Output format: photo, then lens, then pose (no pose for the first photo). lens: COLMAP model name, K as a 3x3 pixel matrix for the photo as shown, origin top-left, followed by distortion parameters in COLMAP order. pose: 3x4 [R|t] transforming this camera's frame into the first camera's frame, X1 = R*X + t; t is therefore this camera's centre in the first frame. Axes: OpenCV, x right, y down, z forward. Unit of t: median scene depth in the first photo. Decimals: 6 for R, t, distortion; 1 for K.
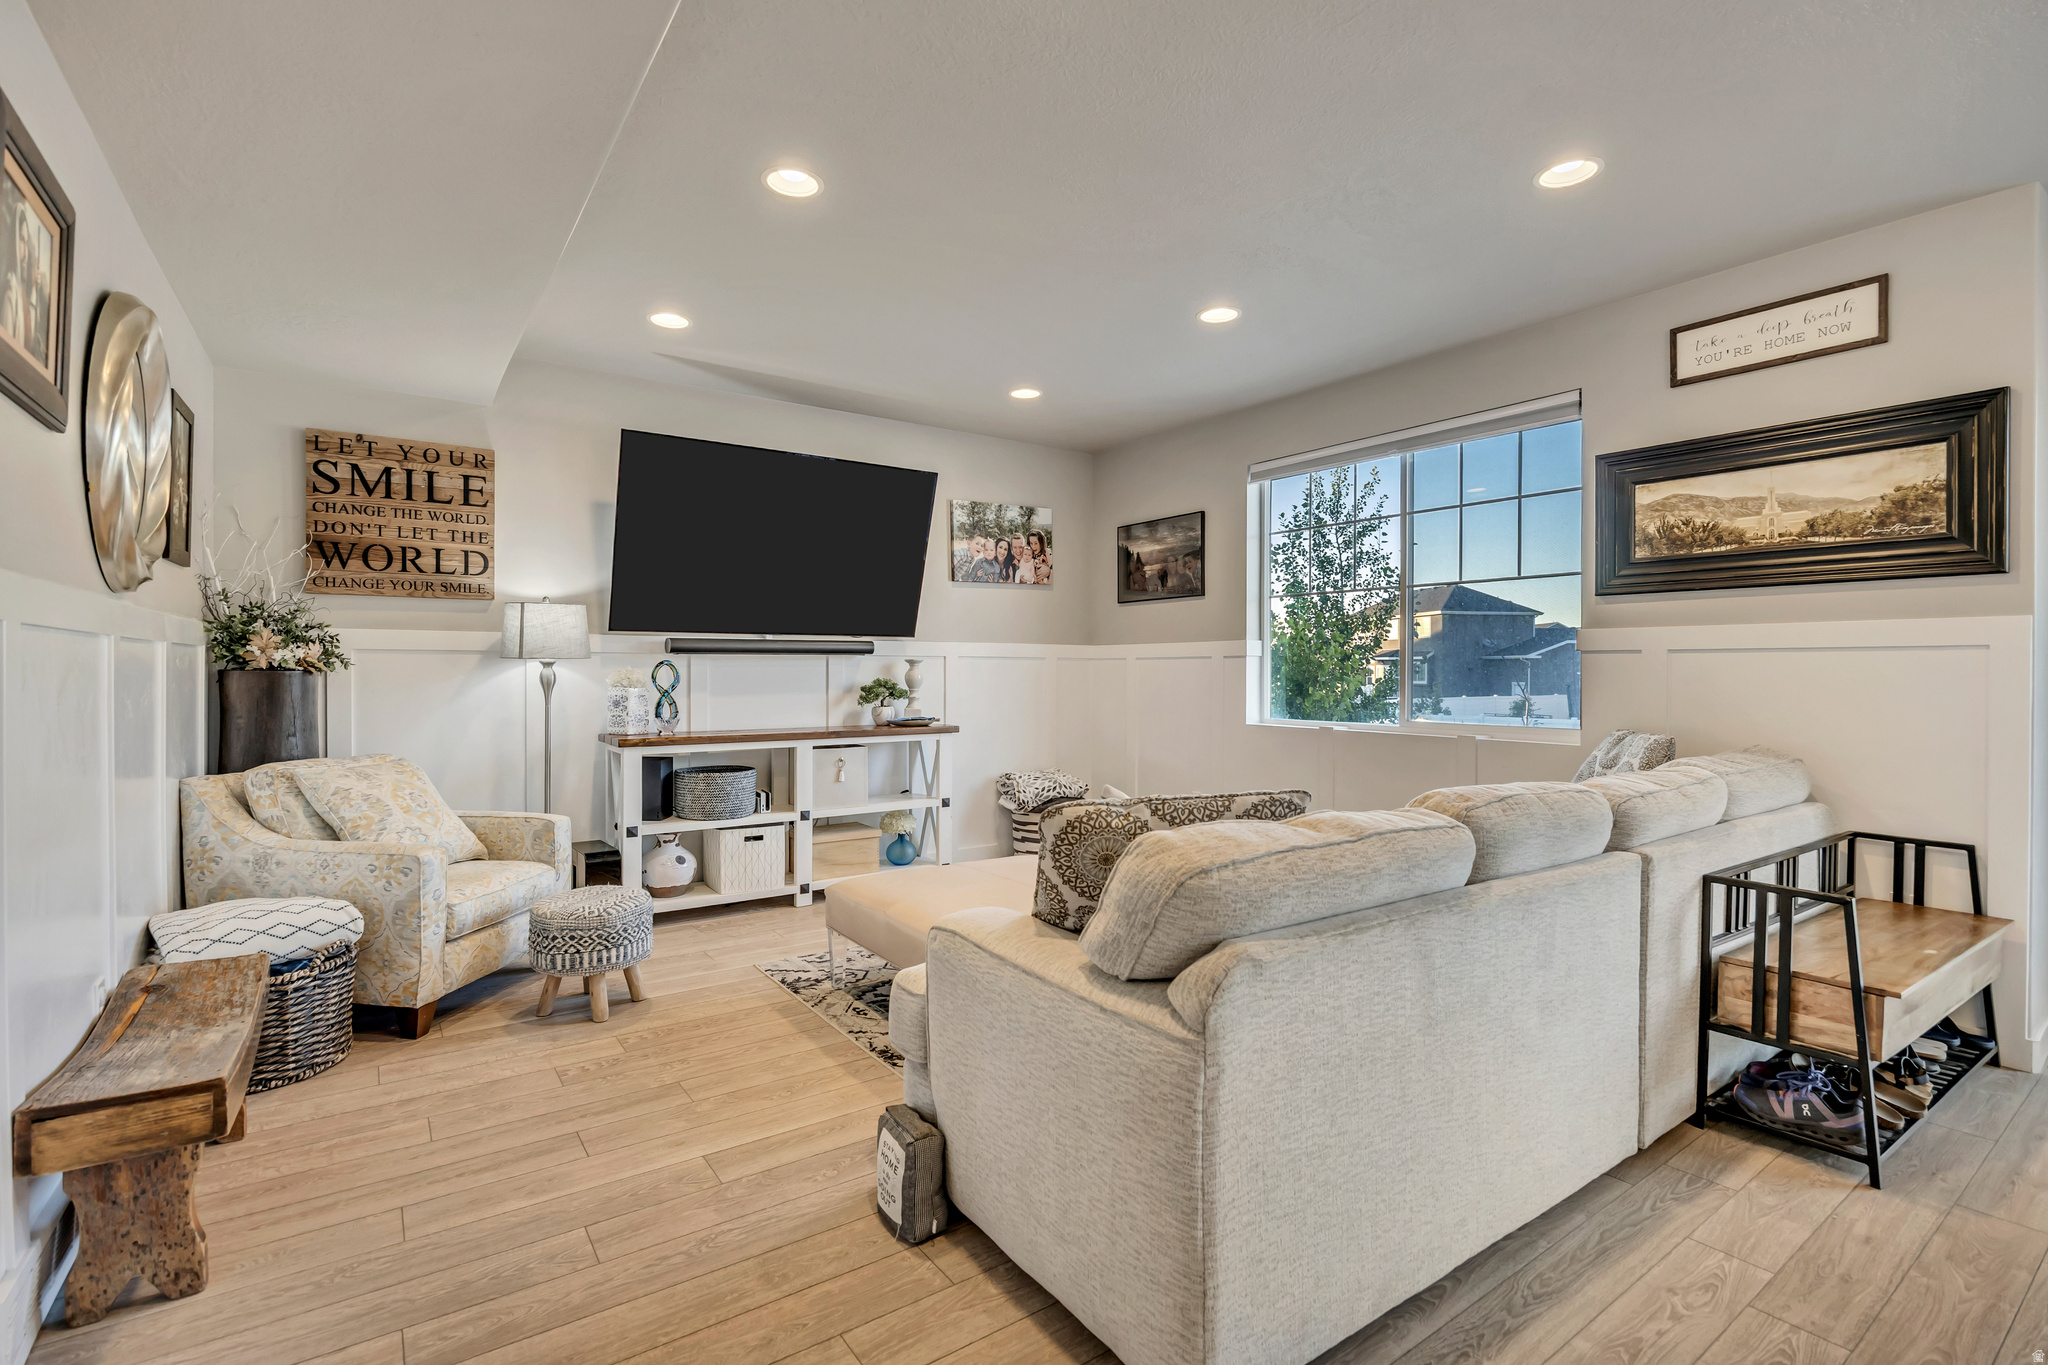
lens RADIAL K [[928.5, 0, 997.6], [0, 928.5, 666.6], [0, 0, 1]] dist [-0.010913, -0.000353]
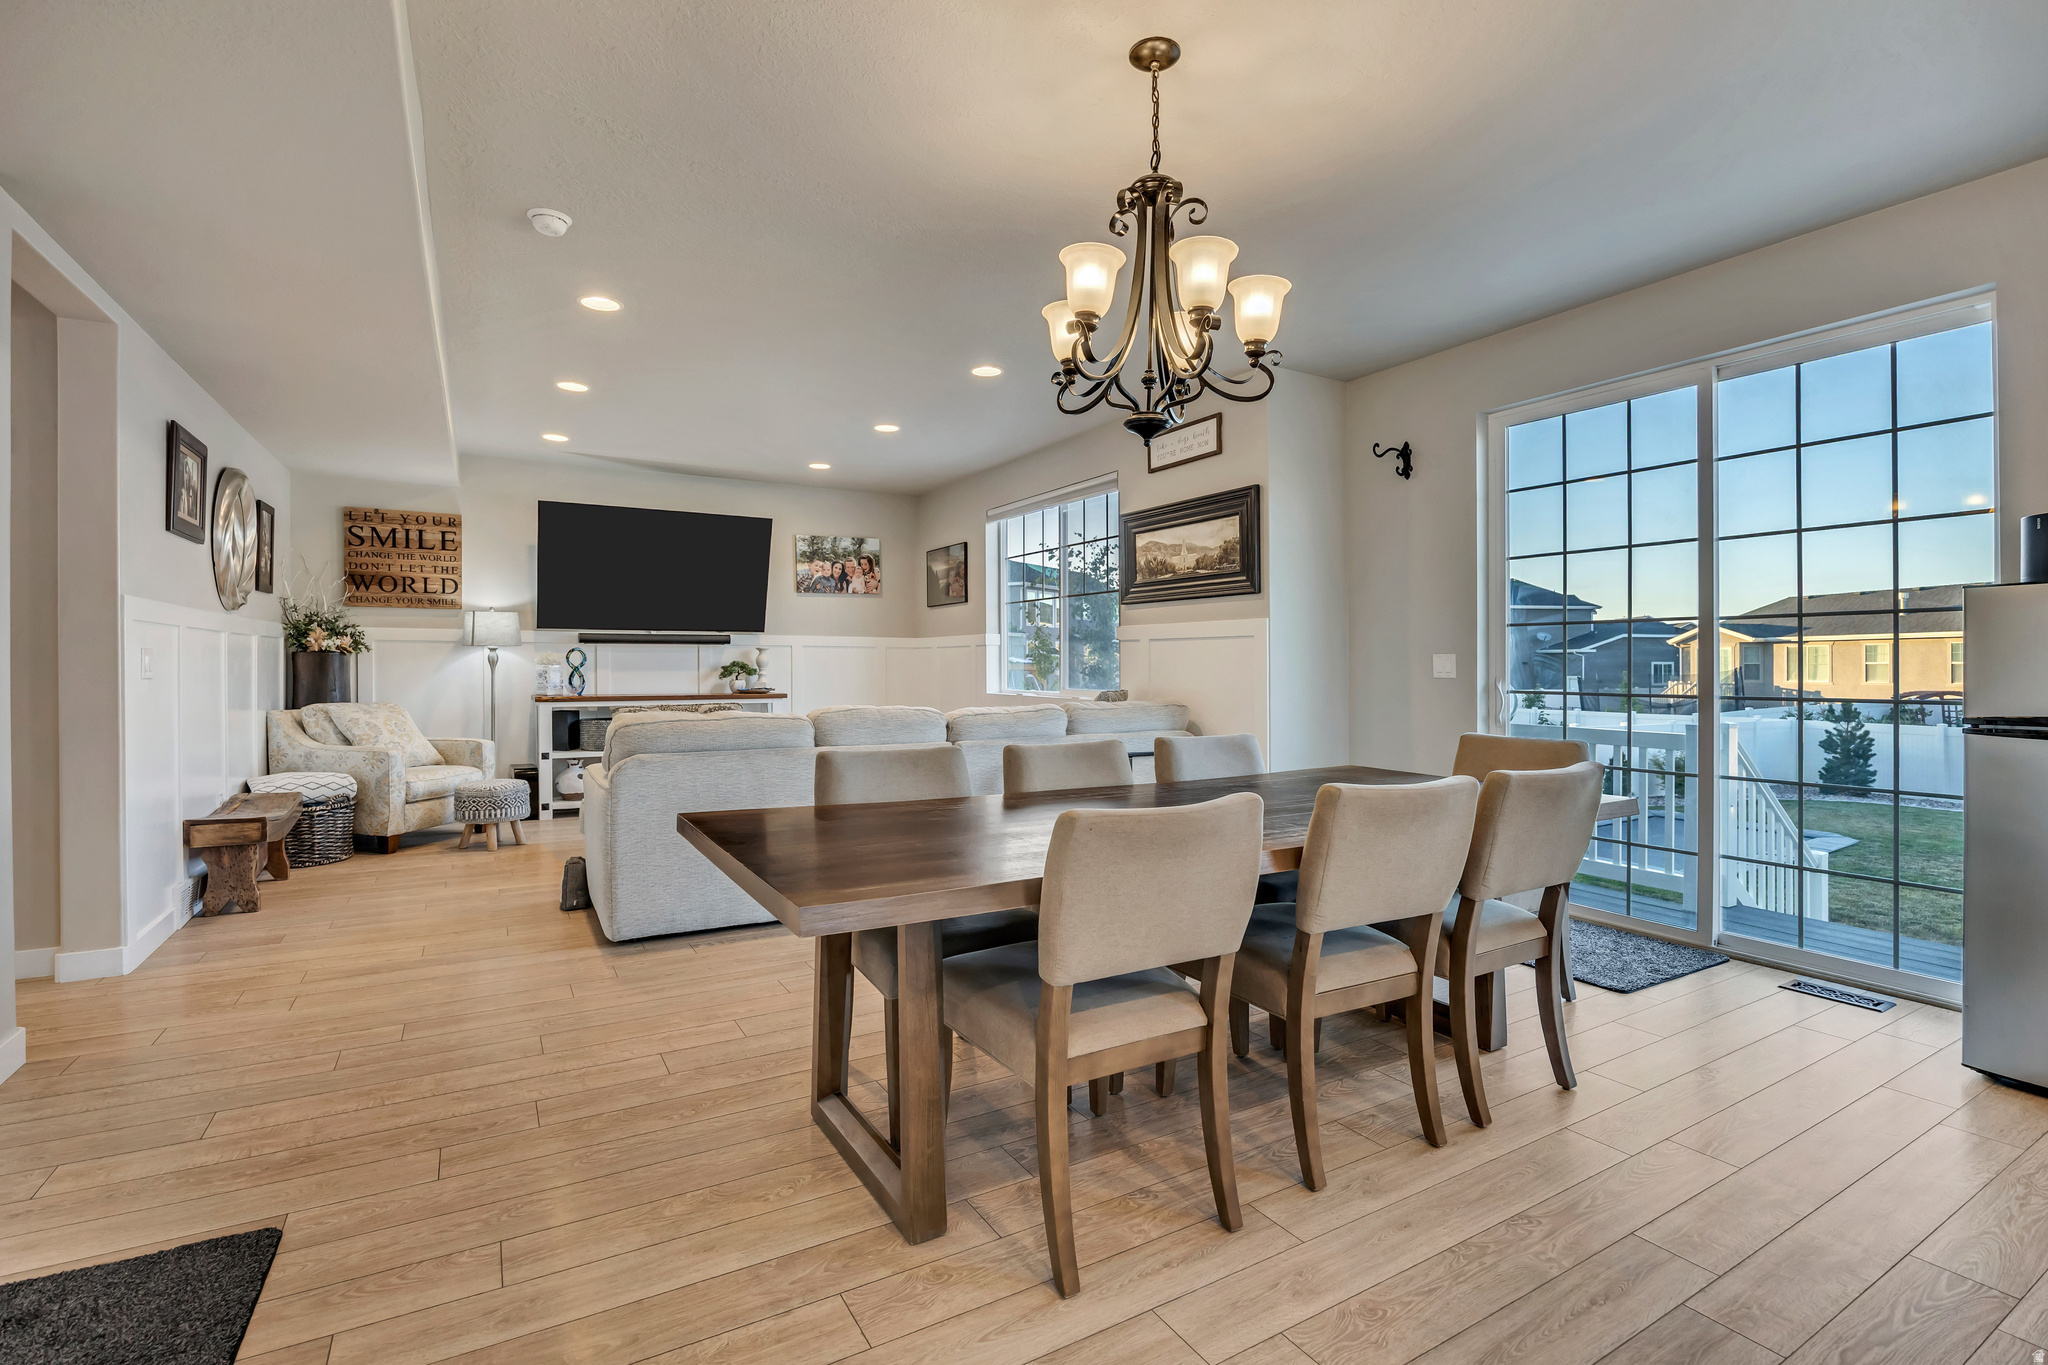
lens RADIAL K [[928.5, 0, 1019.0], [0, 928.5, 663.9], [0, 0, 1]] dist [-0.010913, -0.000353]
pose [[0.997001, 0.001767, -0.077372, 0.572819], [-0.001561, 0.999995, 0.002723, 0.017562], [0.077377, -0.002594, 0.996999, -0.546464]]
